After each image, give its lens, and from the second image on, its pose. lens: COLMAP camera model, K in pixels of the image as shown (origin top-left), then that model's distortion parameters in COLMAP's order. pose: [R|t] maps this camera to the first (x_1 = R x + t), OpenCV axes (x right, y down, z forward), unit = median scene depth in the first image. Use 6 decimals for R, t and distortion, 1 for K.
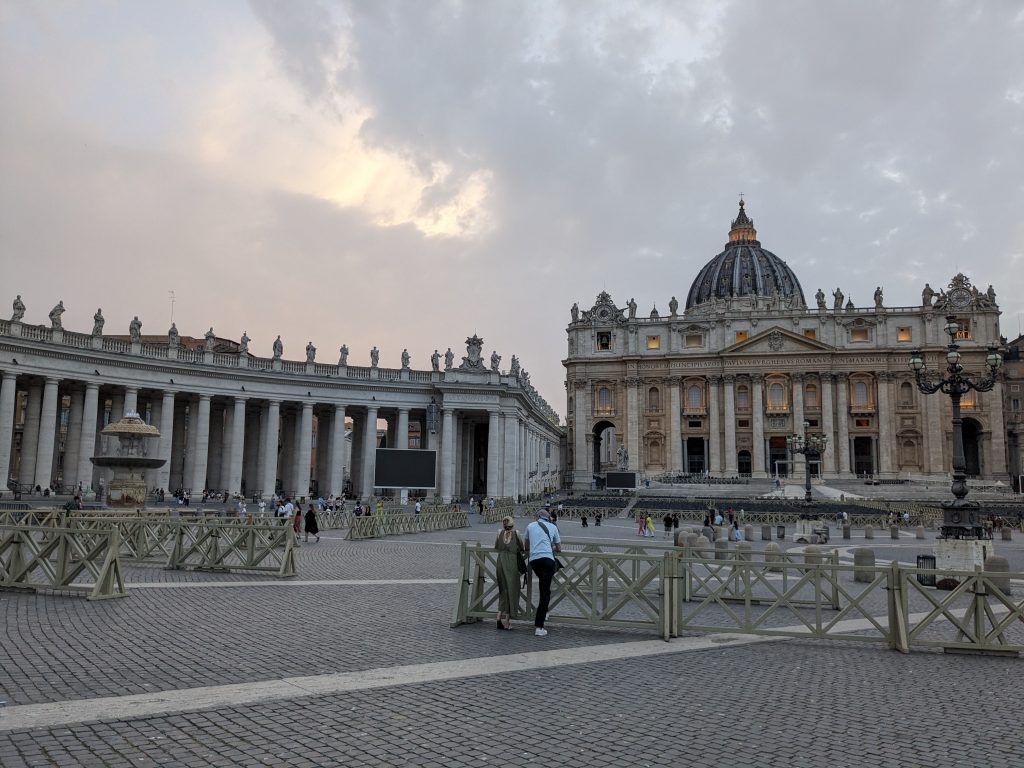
lens RADIAL K [[790.1, 0, 512.0], [0, 790.1, 384.0], [0, 0, 1]] dist [0.087617, -0.155877]
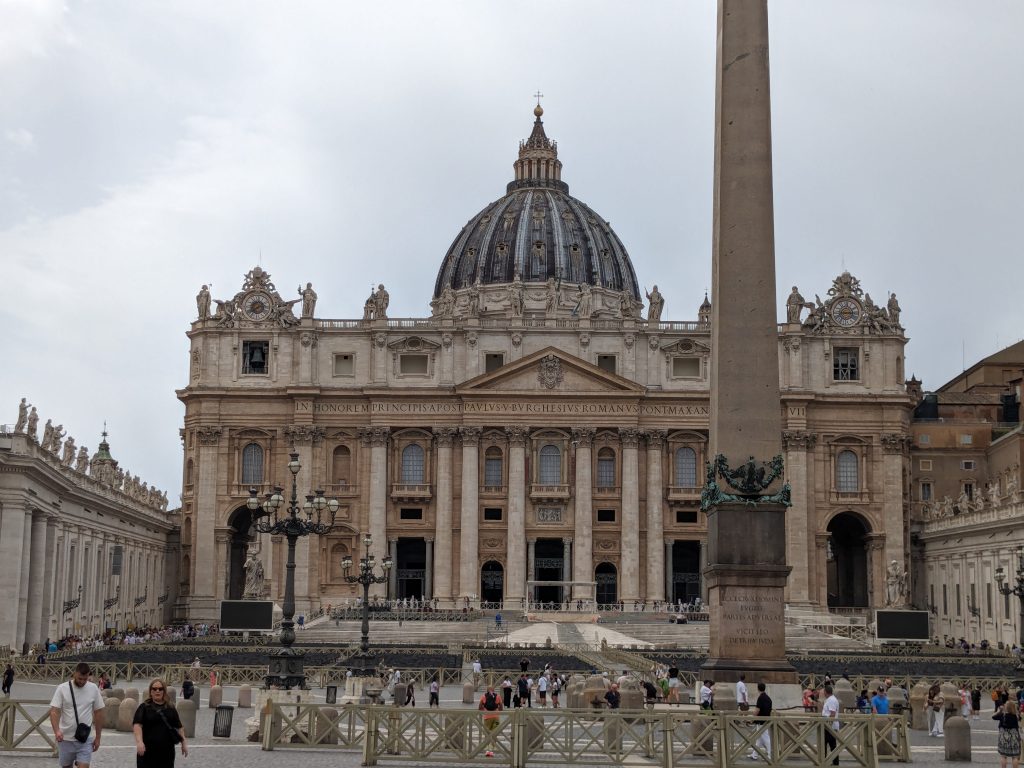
lens RADIAL K [[1583.1, 0, 498.2], [0, 1583.1, 393.9], [0, 0, 1]] dist [0.085569, 0.017866]
pose [[0.975569, 0.034543, 0.216962, 0.046136], [-0.031313, 0.999342, -0.018309, -0.015880], [-0.217452, 0.011068, 0.976008, -0.109709]]
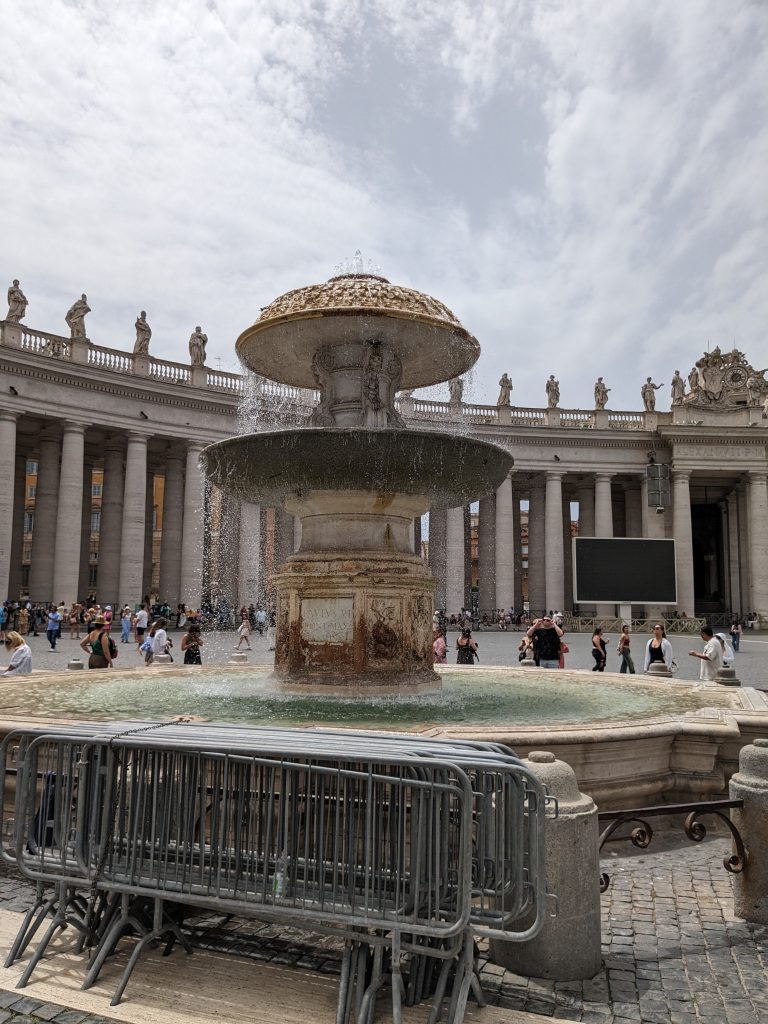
lens RADIAL K [[790.1, 0, 384.0], [0, 790.1, 512.0], [0, 0, 1]] dist [0.087617, -0.155877]
pose [[0.986258, -0.025171, -0.163281, -0.104788], [0.027232, 0.999575, 0.010401, 0.025618], [0.162950, -0.014704, 0.986525, 0.186910]]
